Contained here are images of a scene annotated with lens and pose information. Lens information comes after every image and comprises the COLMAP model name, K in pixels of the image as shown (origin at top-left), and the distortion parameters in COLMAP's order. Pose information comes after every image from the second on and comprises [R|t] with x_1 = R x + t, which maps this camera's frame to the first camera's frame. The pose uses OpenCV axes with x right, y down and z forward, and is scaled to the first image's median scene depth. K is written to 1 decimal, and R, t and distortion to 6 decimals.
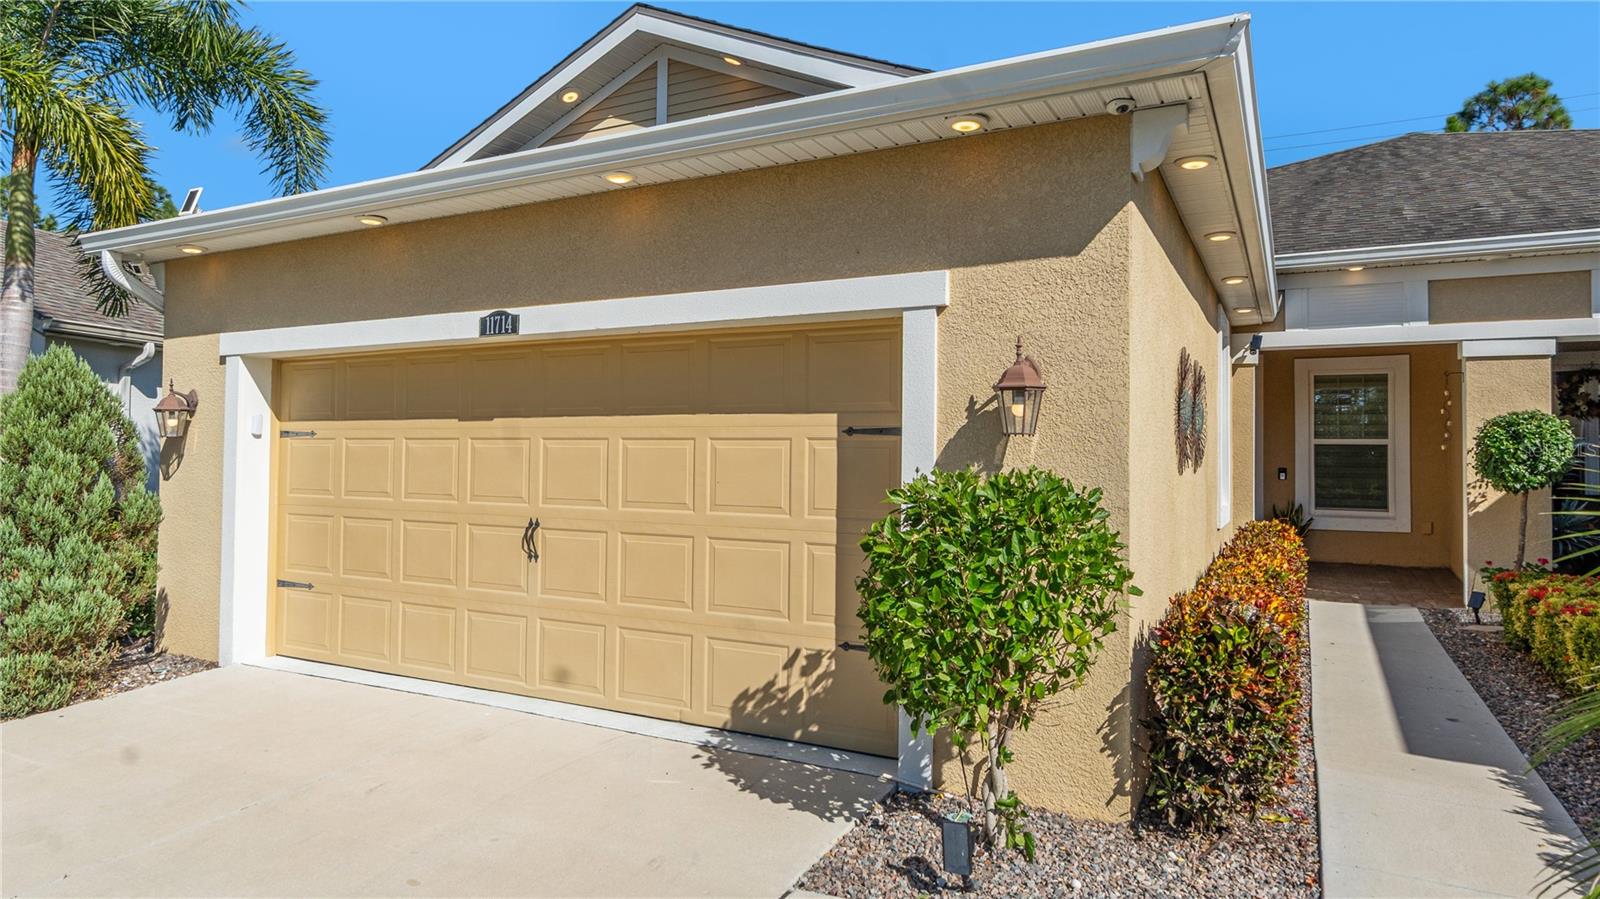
lens RADIAL K [[969.7, 0, 802.0], [0, 969.7, 448.2], [0, 0, 1]] dist [0.004558, 0.006383]
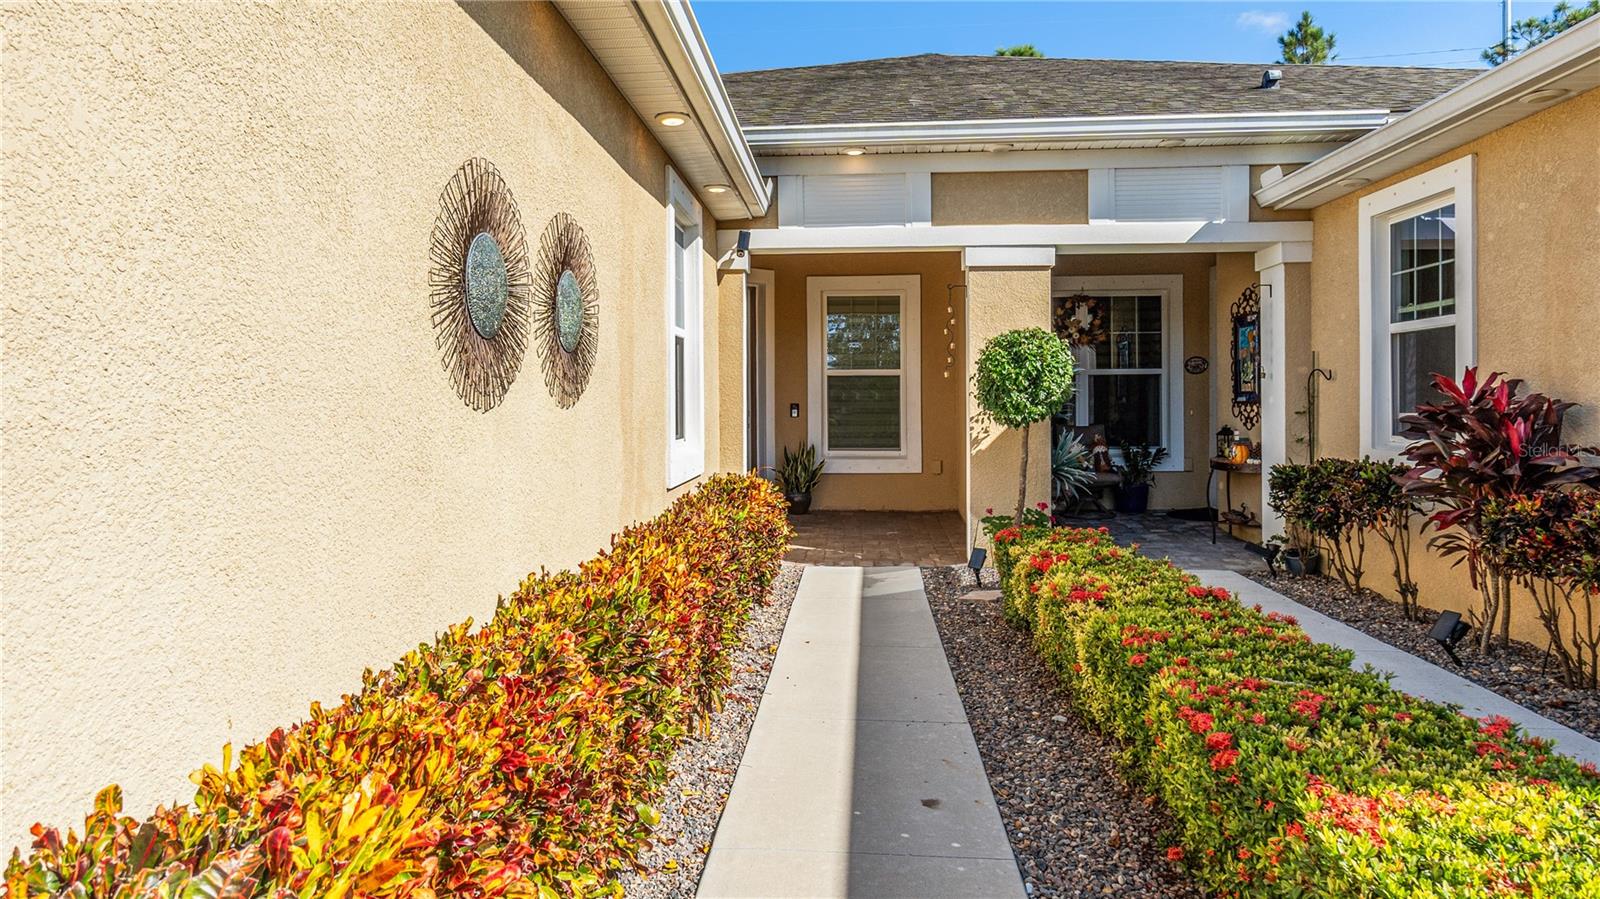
lens RADIAL K [[969.7, 0, 798.1], [0, 969.7, 445.0], [0, 0, 1]] dist [0.004558, 0.006383]
pose [[0.916665, -0.031709, 0.398396, 0.215330], [0.009868, 0.998339, 0.056754, 0.011642], [-0.399534, -0.048094, 0.915456, 0.294098]]
